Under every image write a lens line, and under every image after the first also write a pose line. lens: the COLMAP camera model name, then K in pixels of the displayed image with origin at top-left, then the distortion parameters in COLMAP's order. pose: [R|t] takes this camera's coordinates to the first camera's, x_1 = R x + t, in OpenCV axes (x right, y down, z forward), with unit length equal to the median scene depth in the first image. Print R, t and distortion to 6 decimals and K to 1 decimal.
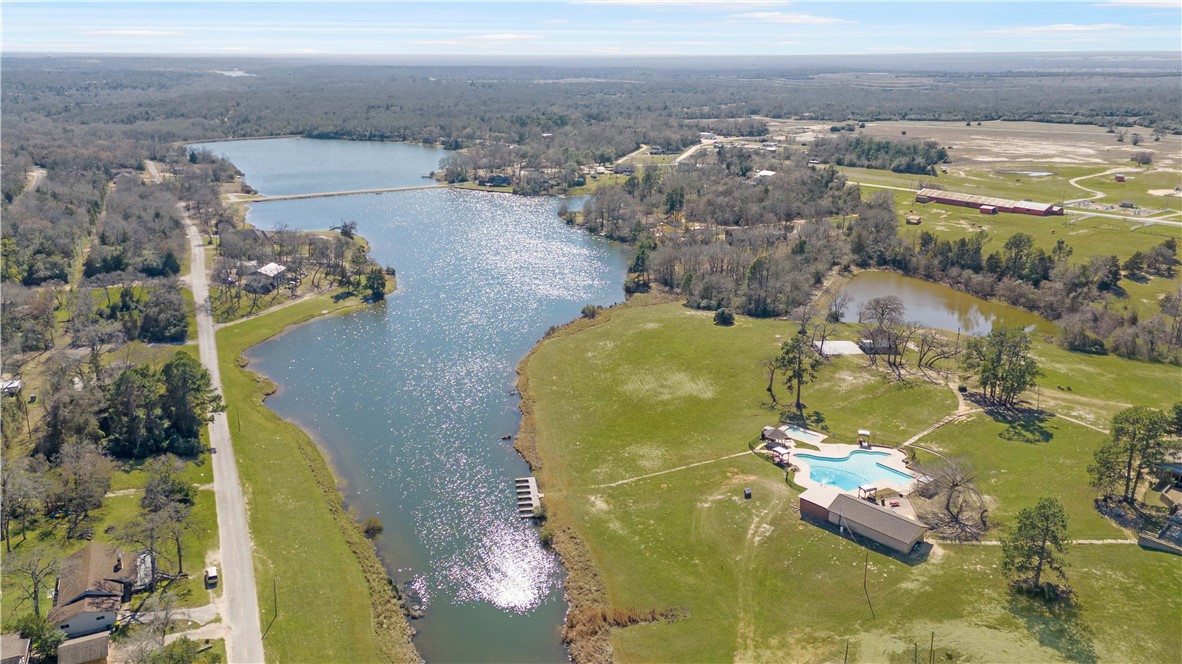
lens RADIAL K [[847.8, 0, 573.7], [0, 847.8, 352.9], [0, 0, 1]] dist [0.074577, -0.058763]
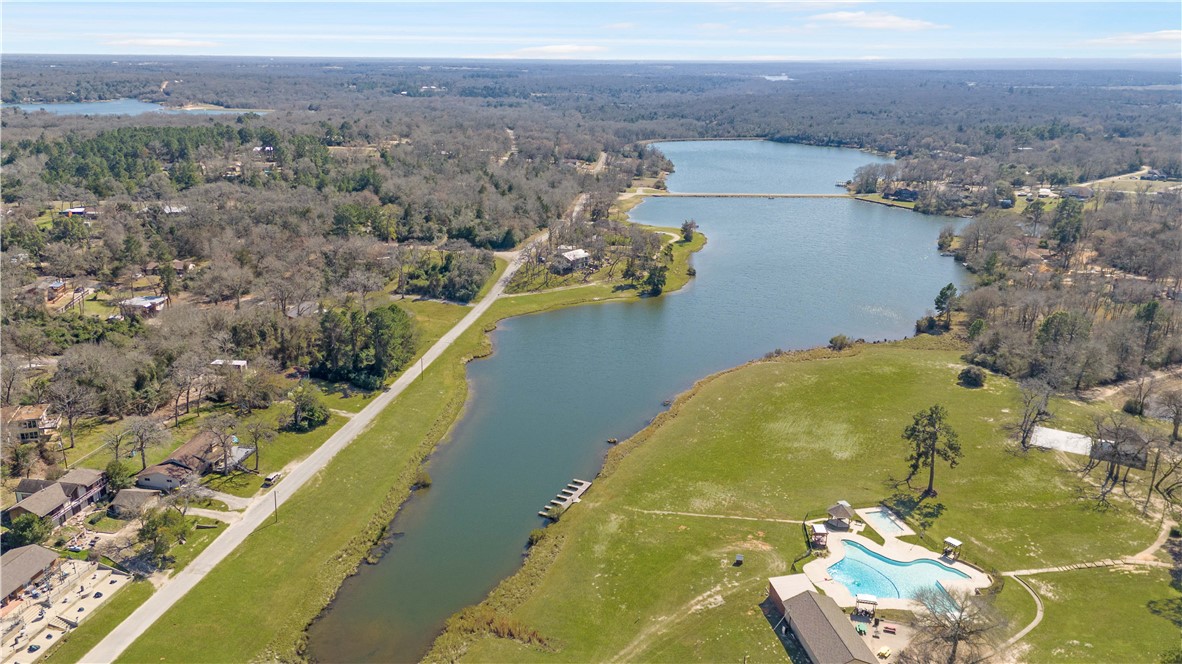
lens RADIAL K [[856.0, 0, 577.3], [0, 856.0, 329.5], [0, 0, 1]] dist [0.083751, -0.082825]
pose [[0.823269, 0.172444, -0.540824, 0.178813], [-0.189631, 0.981554, 0.024306, -0.020139], [0.535040, 0.082546, 0.840785, 0.052852]]
